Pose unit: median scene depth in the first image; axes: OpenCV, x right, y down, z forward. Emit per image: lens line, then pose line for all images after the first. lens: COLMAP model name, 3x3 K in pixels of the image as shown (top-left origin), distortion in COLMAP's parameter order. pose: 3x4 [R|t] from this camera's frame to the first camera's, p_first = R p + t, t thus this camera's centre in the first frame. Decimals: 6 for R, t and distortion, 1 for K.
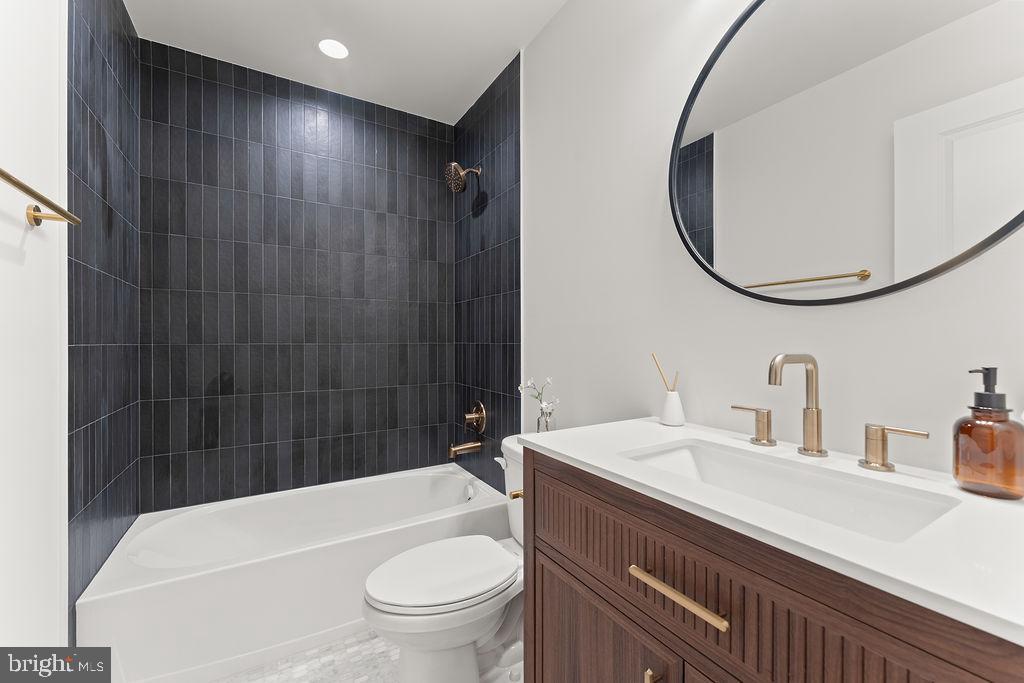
lens RADIAL K [[410.1, 0, 518.6], [0, 410.1, 333.0], [0, 0, 1]] dist [-0.000068, -0.001580]
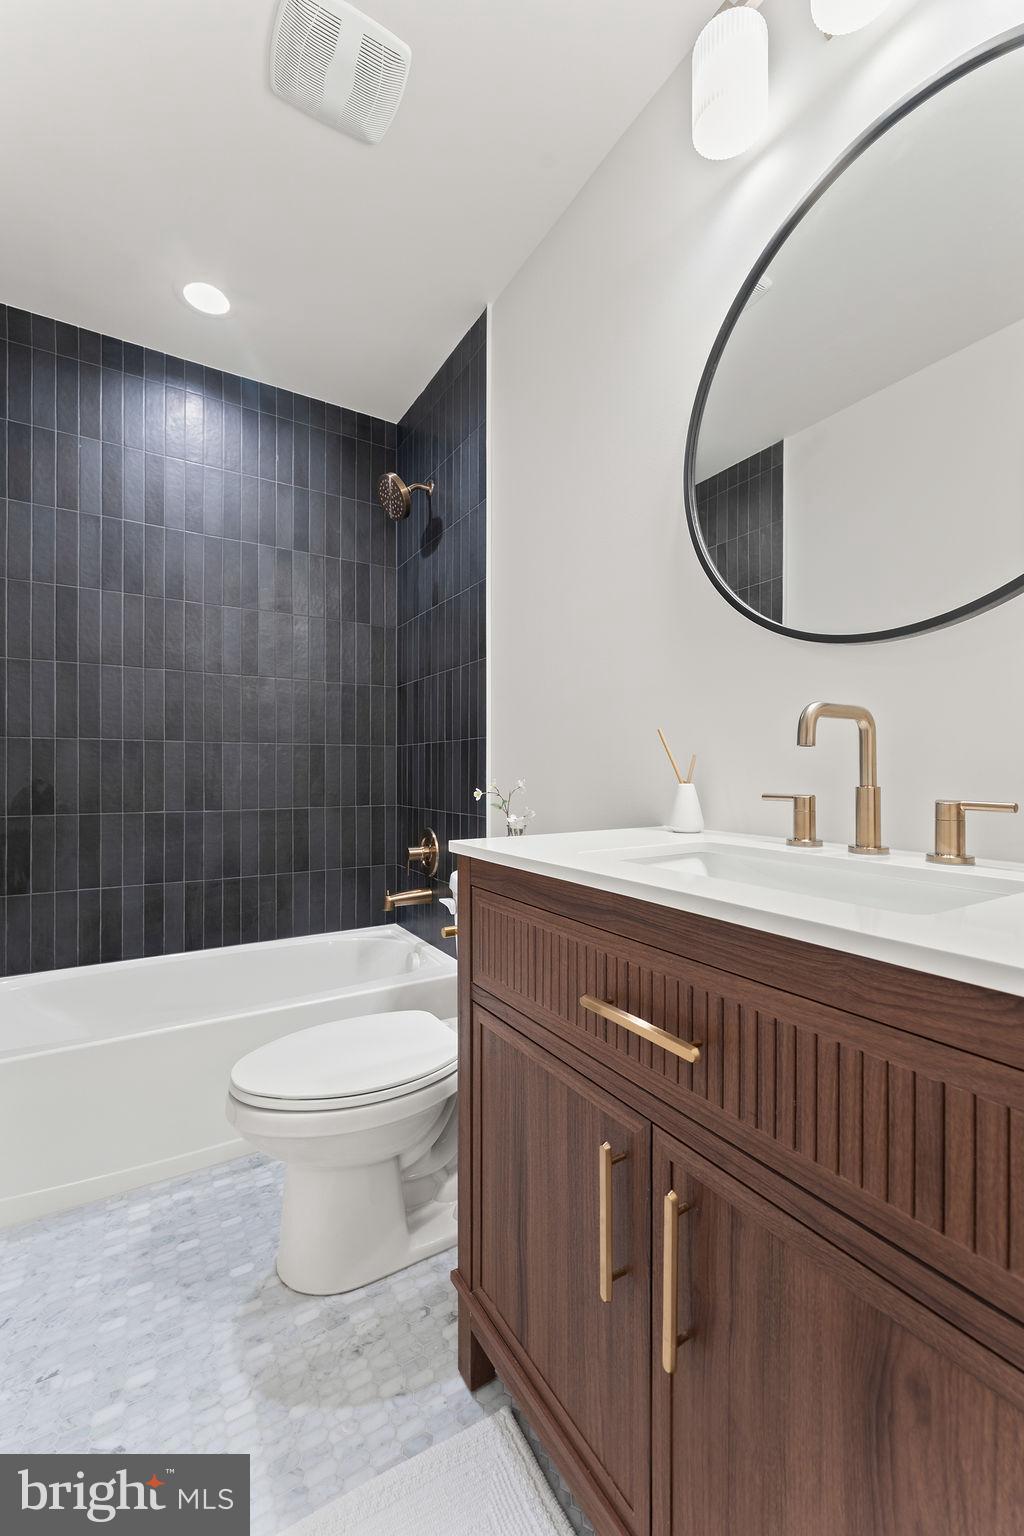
lens RADIAL K [[615.2, 0, 530.7], [0, 615.2, 756.3], [0, 0, 1]] dist [-0.000068, -0.001580]
pose [[0.999871, -0.002436, 0.015884, 0.071186], [0.002534, 0.999978, -0.006143, 0.072886], [-0.015869, 0.006182, 0.999855, -0.011872]]
